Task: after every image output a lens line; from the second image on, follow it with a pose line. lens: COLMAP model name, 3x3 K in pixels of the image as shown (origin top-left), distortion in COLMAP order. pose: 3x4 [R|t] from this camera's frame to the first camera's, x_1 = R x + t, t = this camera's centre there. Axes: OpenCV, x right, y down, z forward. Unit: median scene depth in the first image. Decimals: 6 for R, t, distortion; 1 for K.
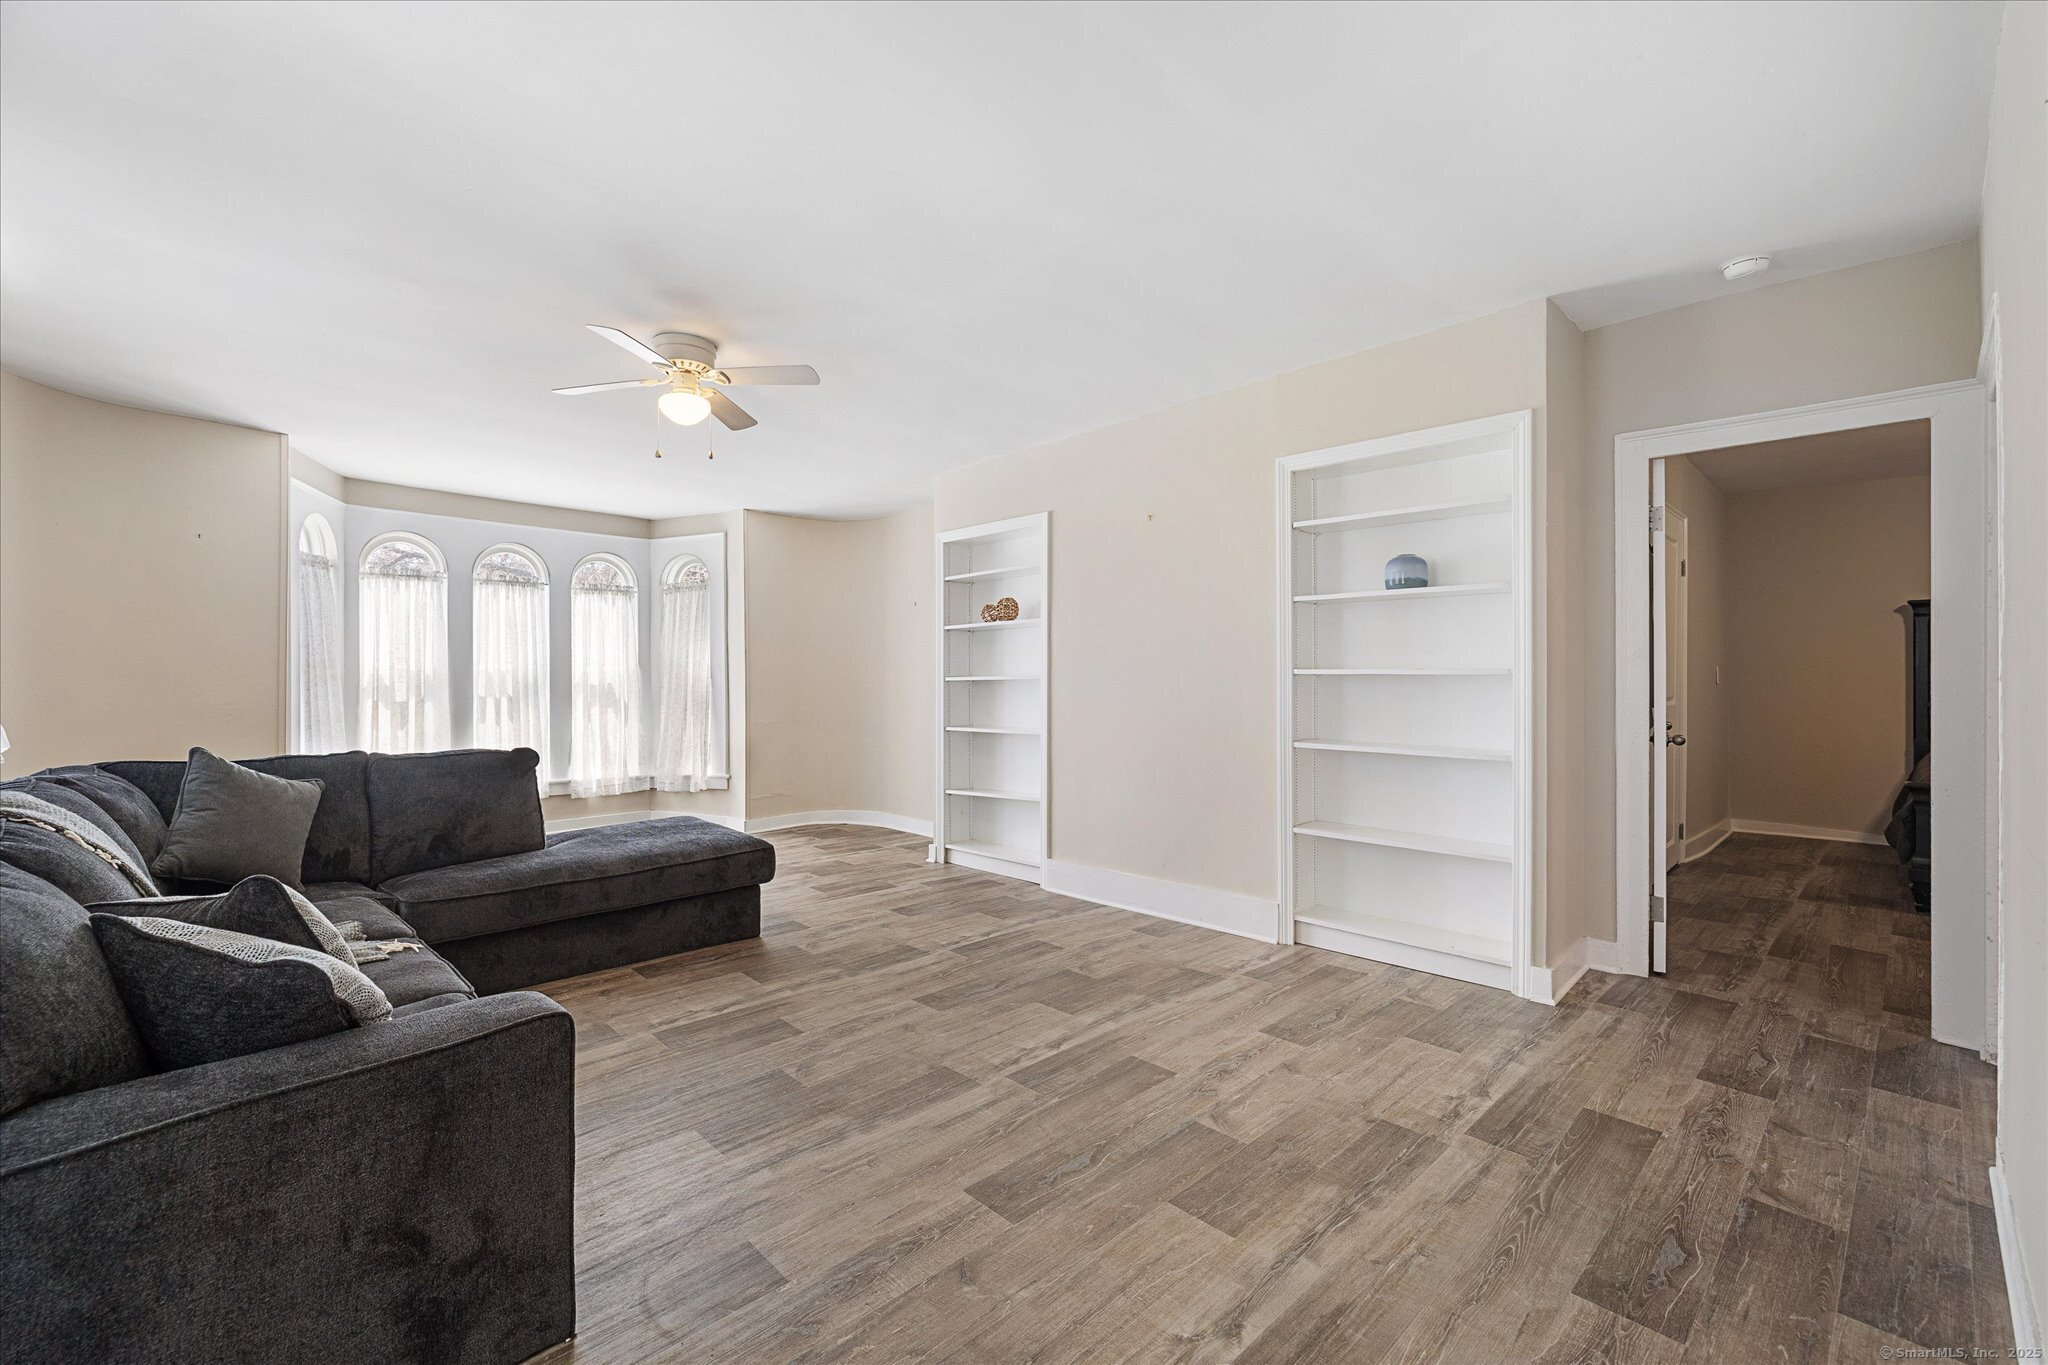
lens RADIAL K [[879.0, 0, 1028.9], [0, 879.0, 677.8], [0, 0, 1]] dist [0.000247, 0.004321]
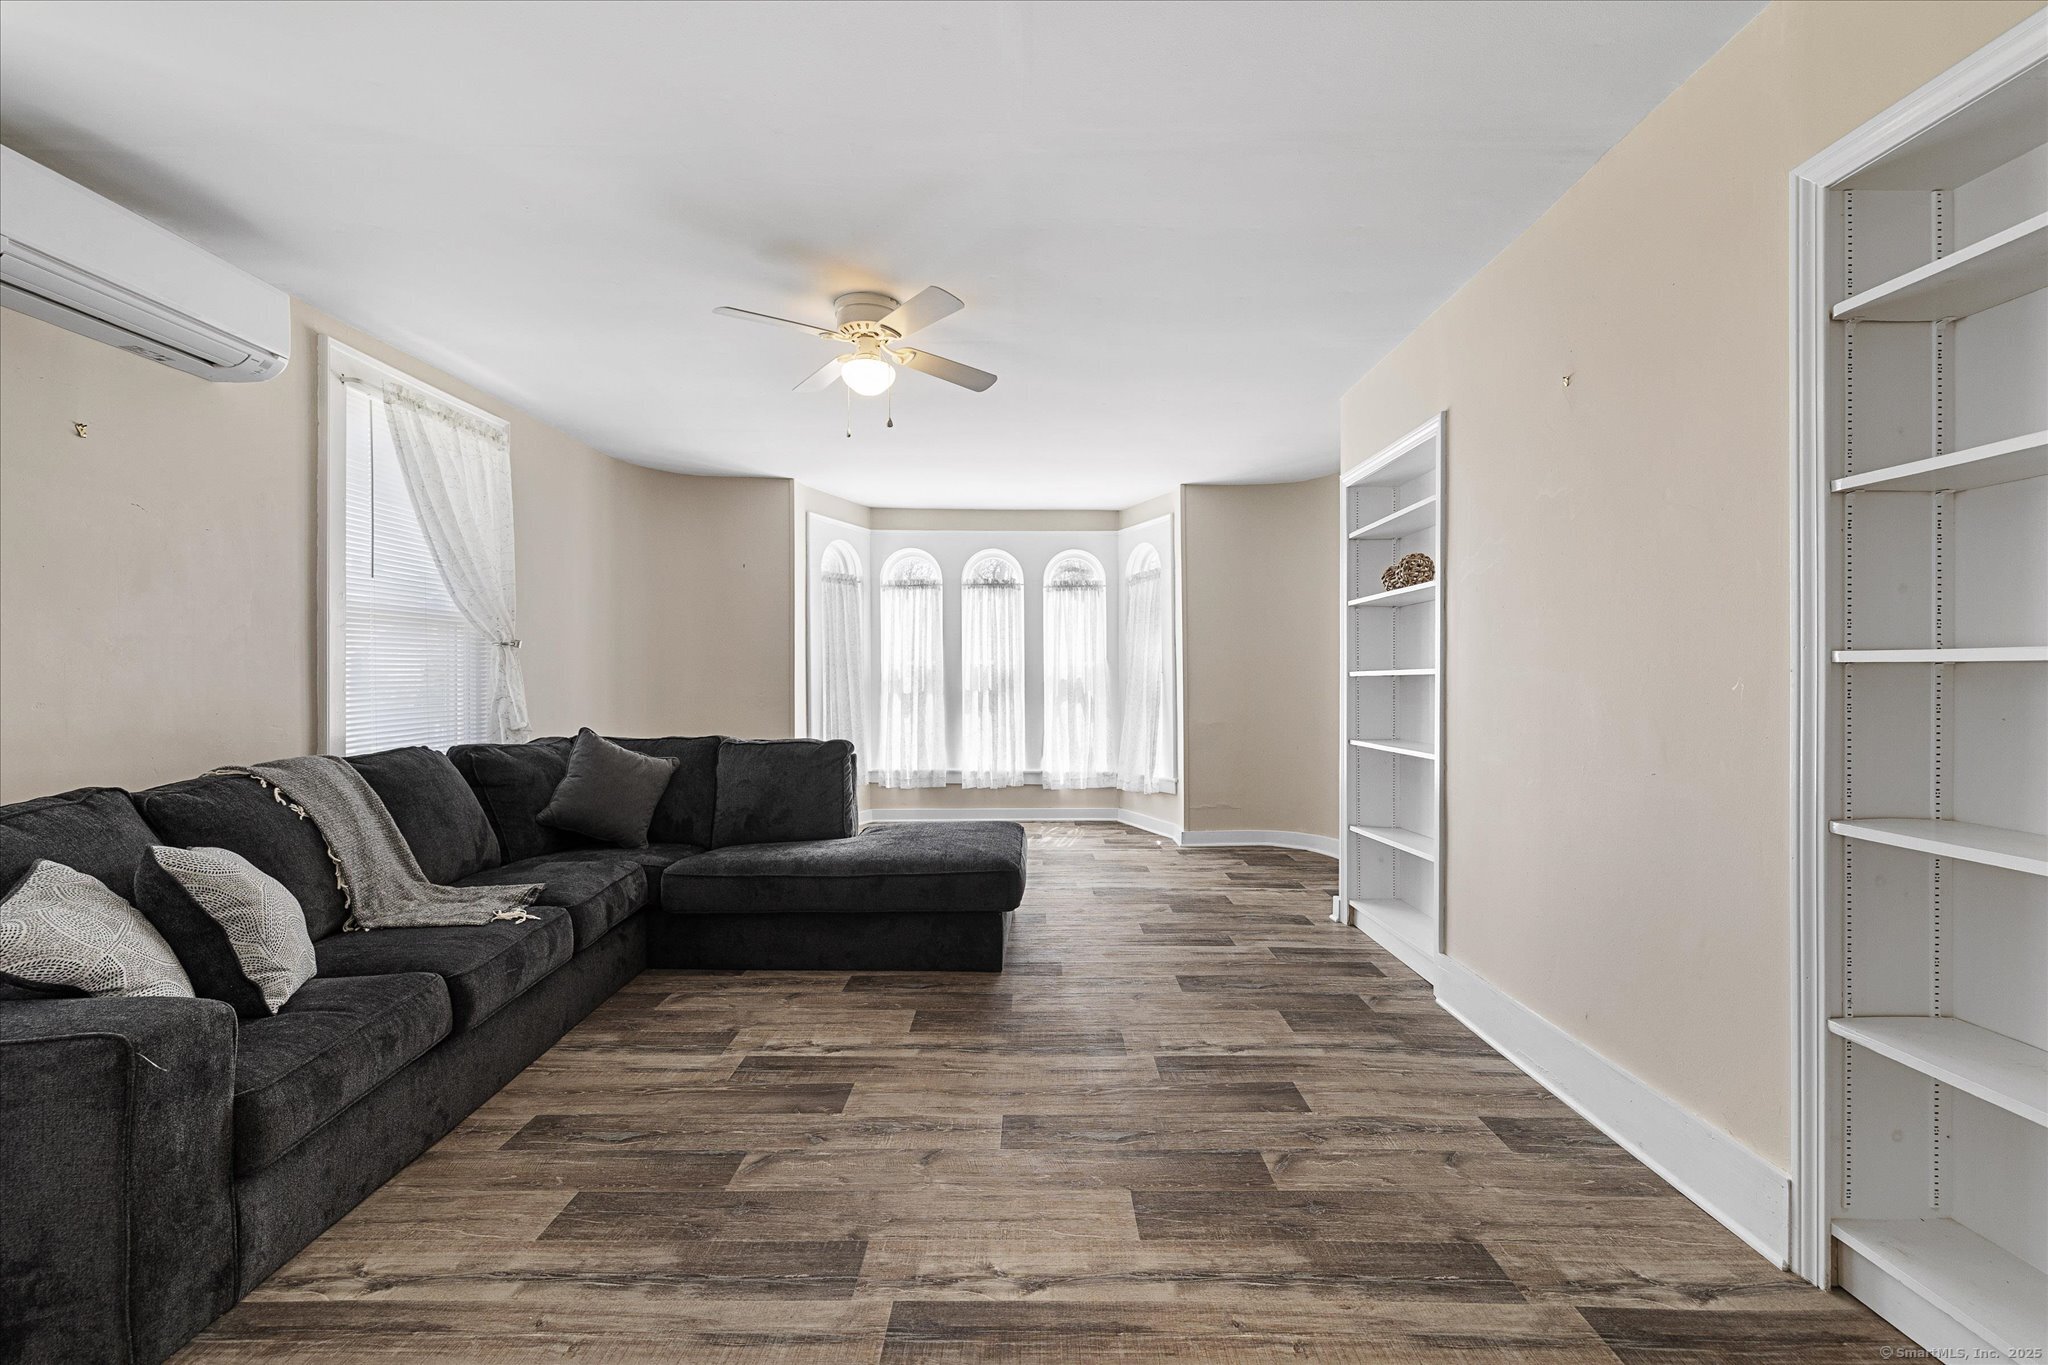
lens RADIAL K [[879.0, 0, 1017.7], [0, 879.0, 678.2], [0, 0, 1]] dist [0.000247, 0.004321]
pose [[0.708657, 0.002789, -0.705547, 0.275642], [0.001501, 0.999984, 0.005461, 0.000705], [0.705551, -0.004929, 0.708642, 0.352406]]
